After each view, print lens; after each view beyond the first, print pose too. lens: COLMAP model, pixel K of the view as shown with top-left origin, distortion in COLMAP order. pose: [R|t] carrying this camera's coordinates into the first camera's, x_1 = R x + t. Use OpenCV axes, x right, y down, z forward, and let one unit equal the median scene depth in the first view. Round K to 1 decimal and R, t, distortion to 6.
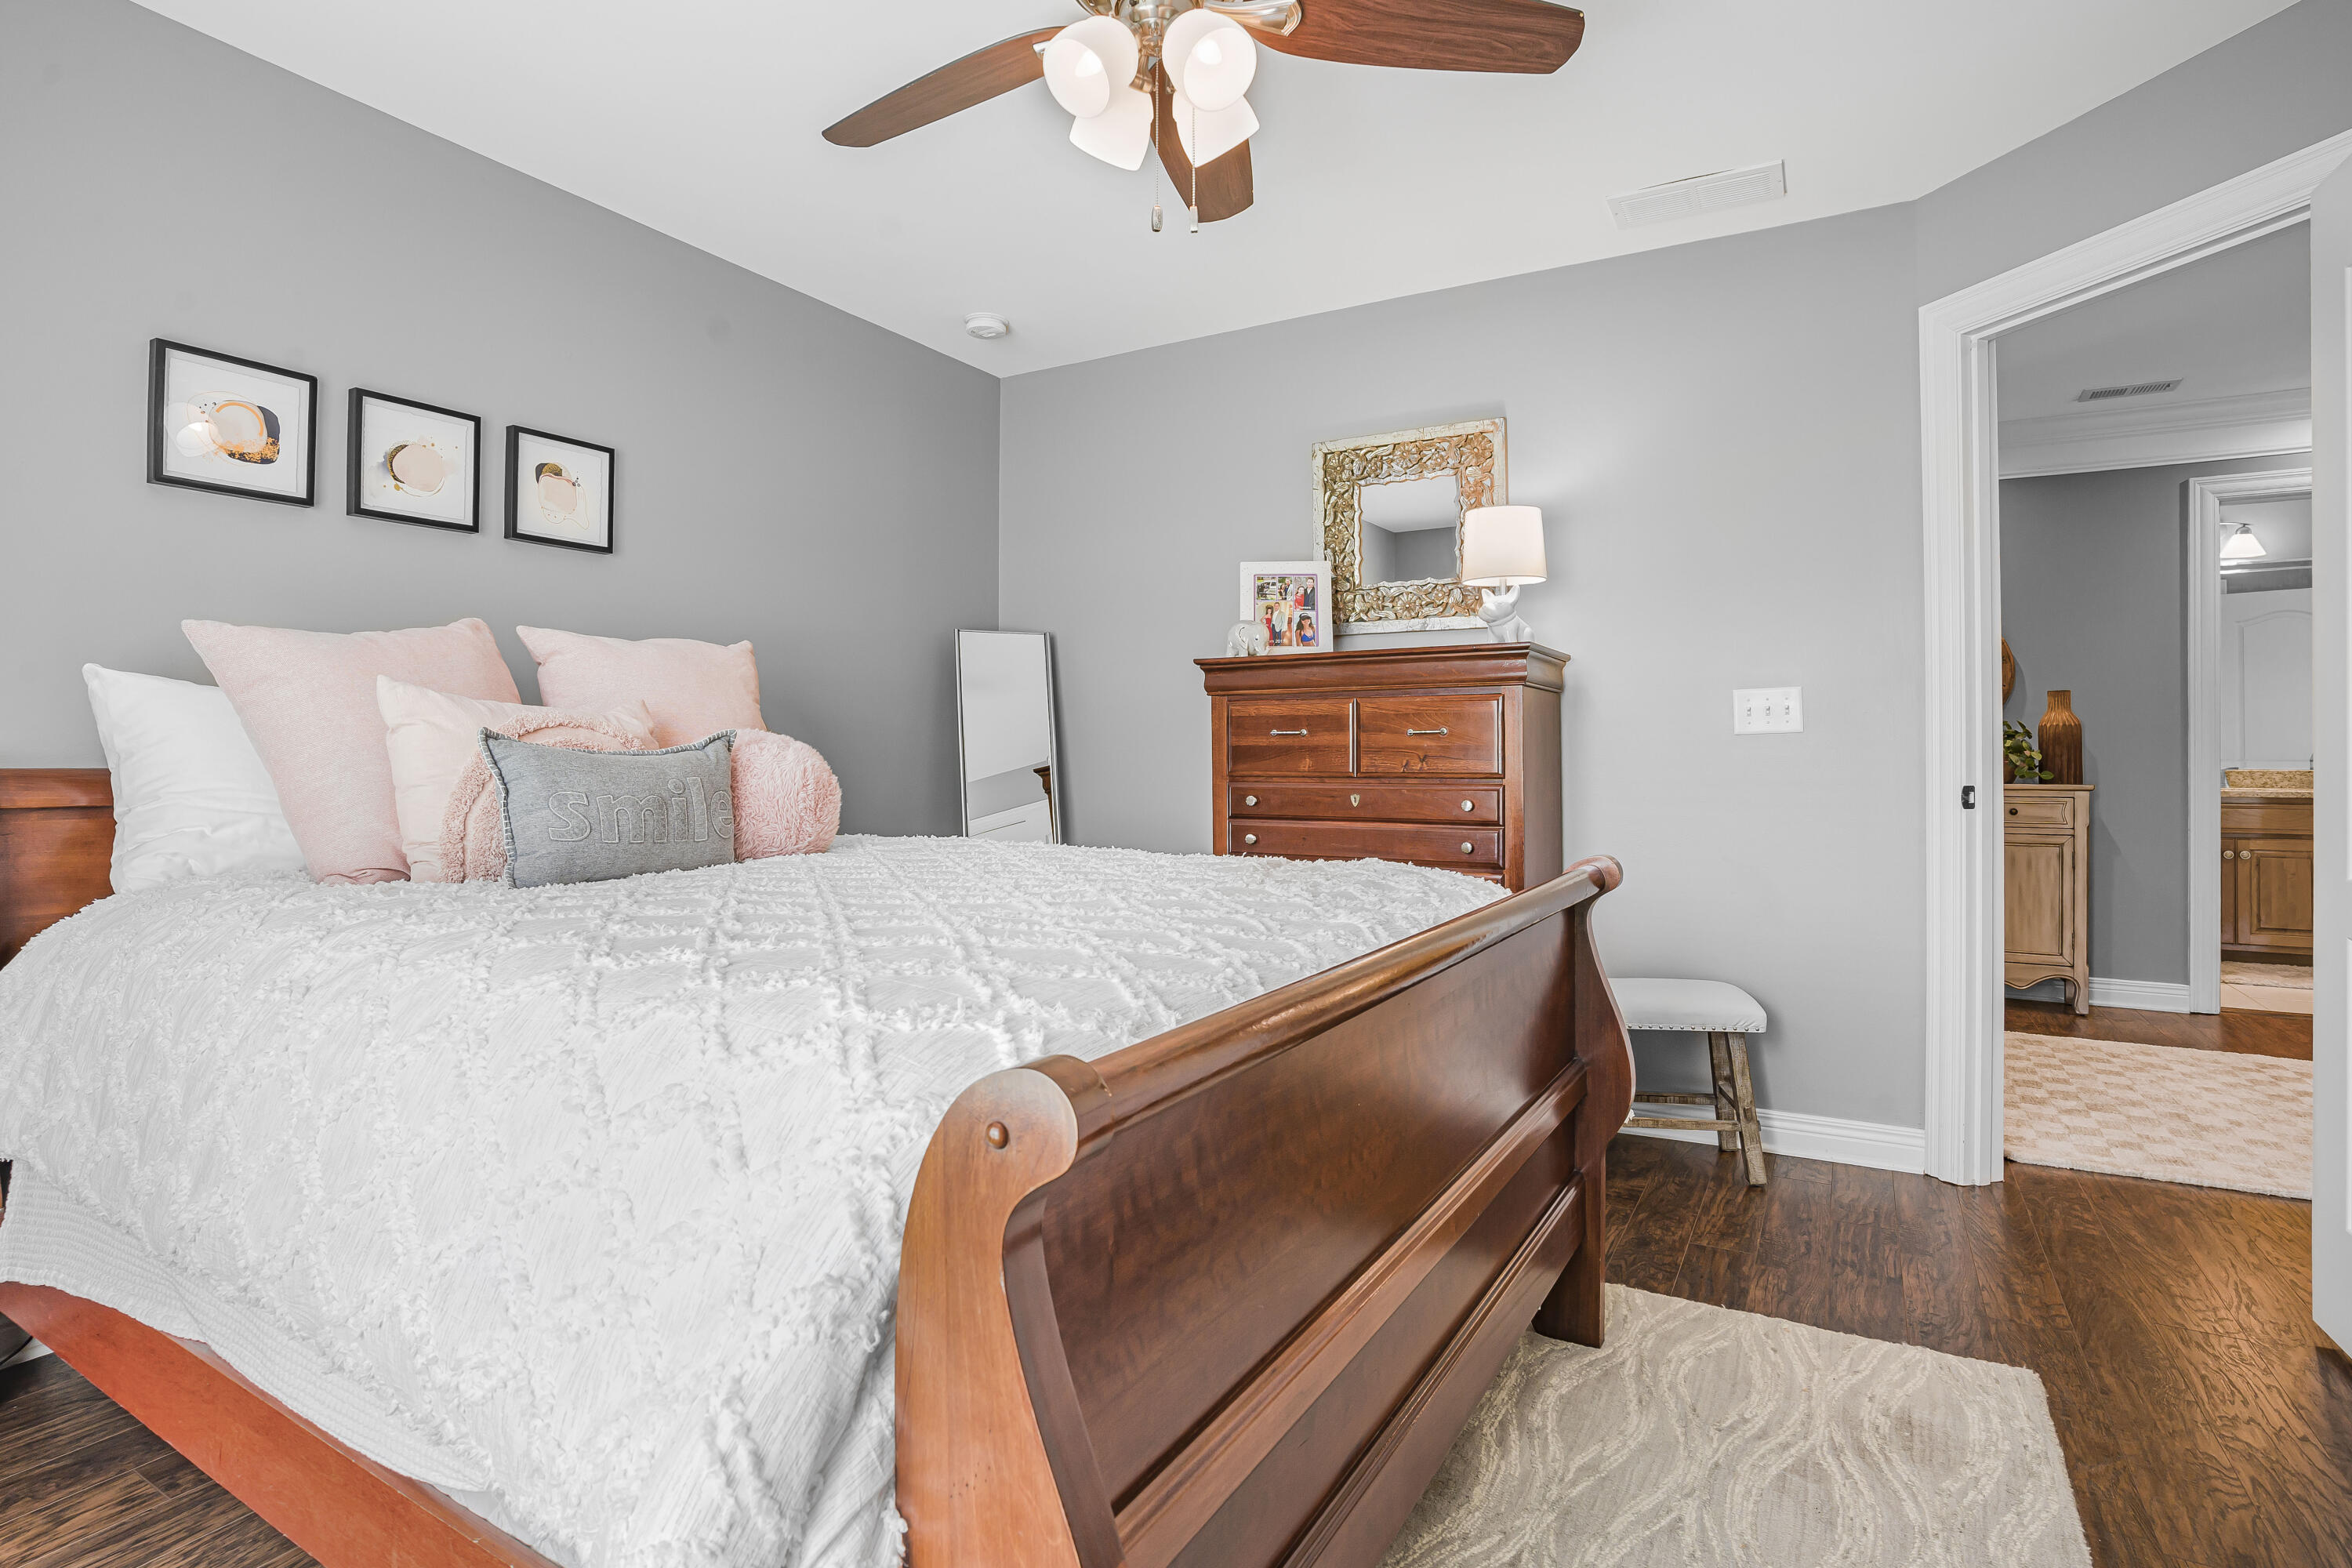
lens RADIAL K [[1190.2, 0, 1178.6], [0, 1190.2, 742.4], [0, 0, 1]] dist [-0.023888, -0.000131]
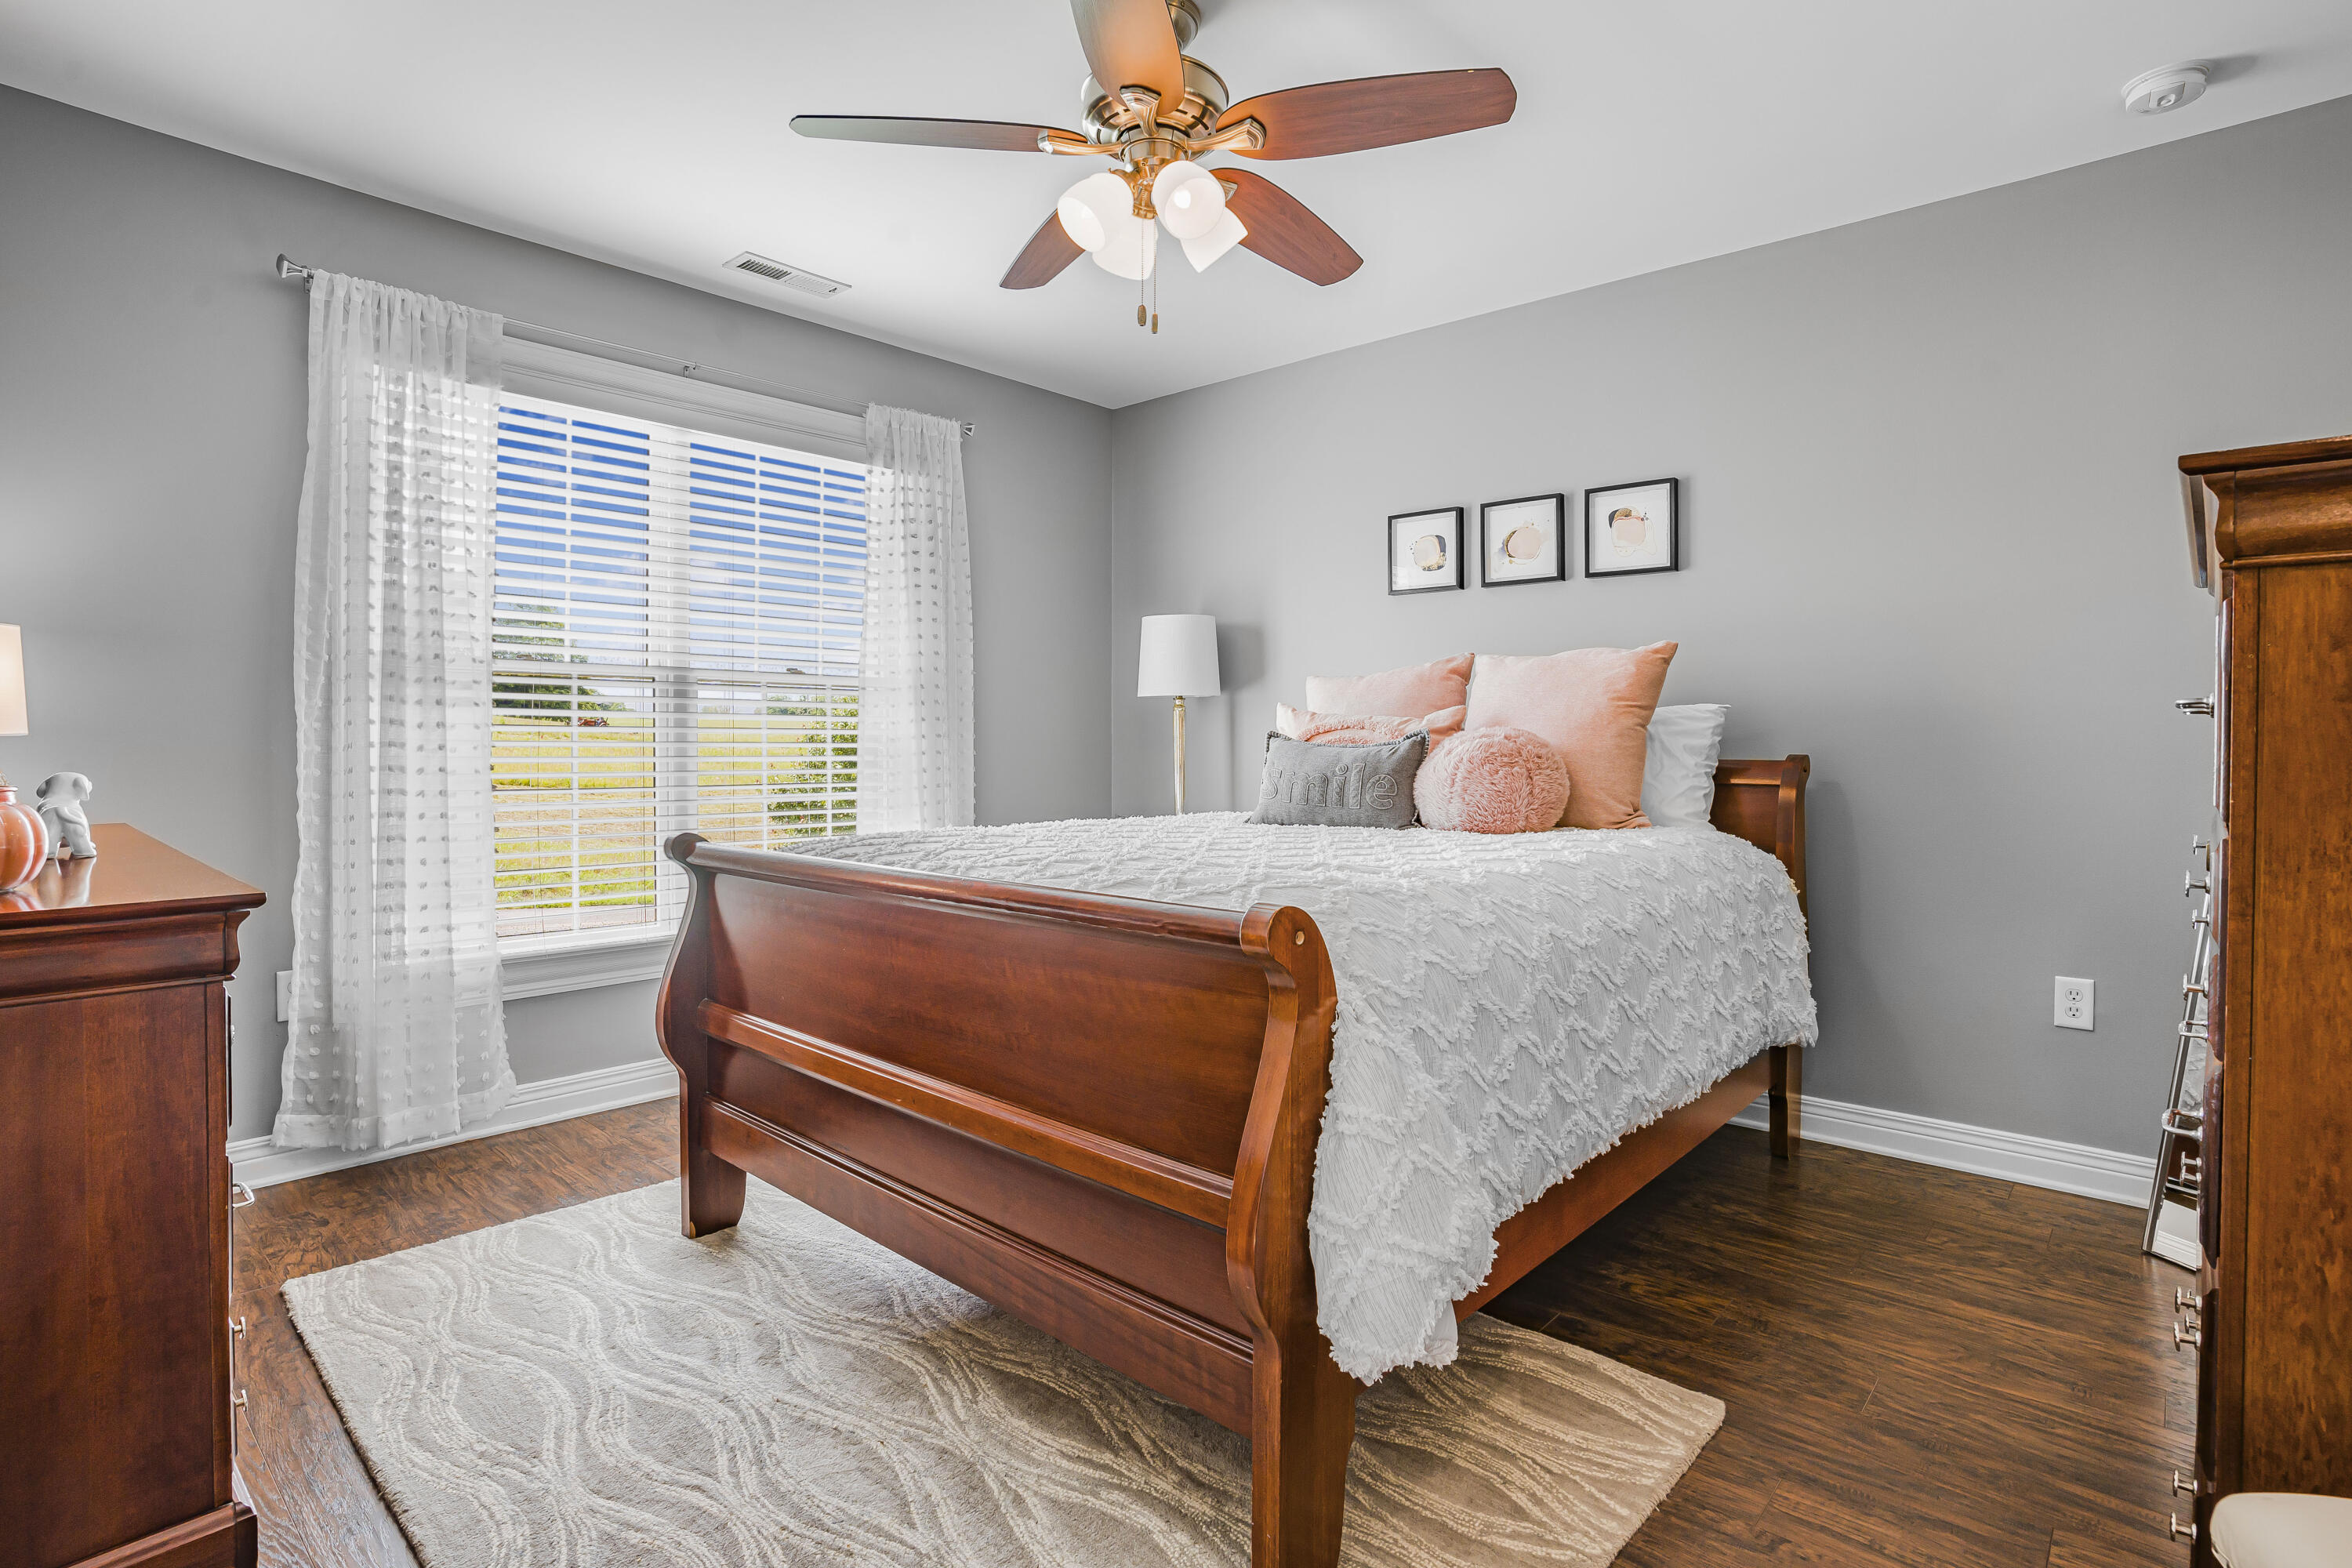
lens RADIAL K [[1179.3, 0, 1173.2], [0, 1179.3, 758.7], [0, 0, 1]] dist [-0.000410, 0.000076]
pose [[-0.212363, 0.019531, -0.976996, 0.758086], [0.002303, 0.999807, 0.019487, -0.003542], [0.977188, 0.001888, -0.212367, 0.806241]]
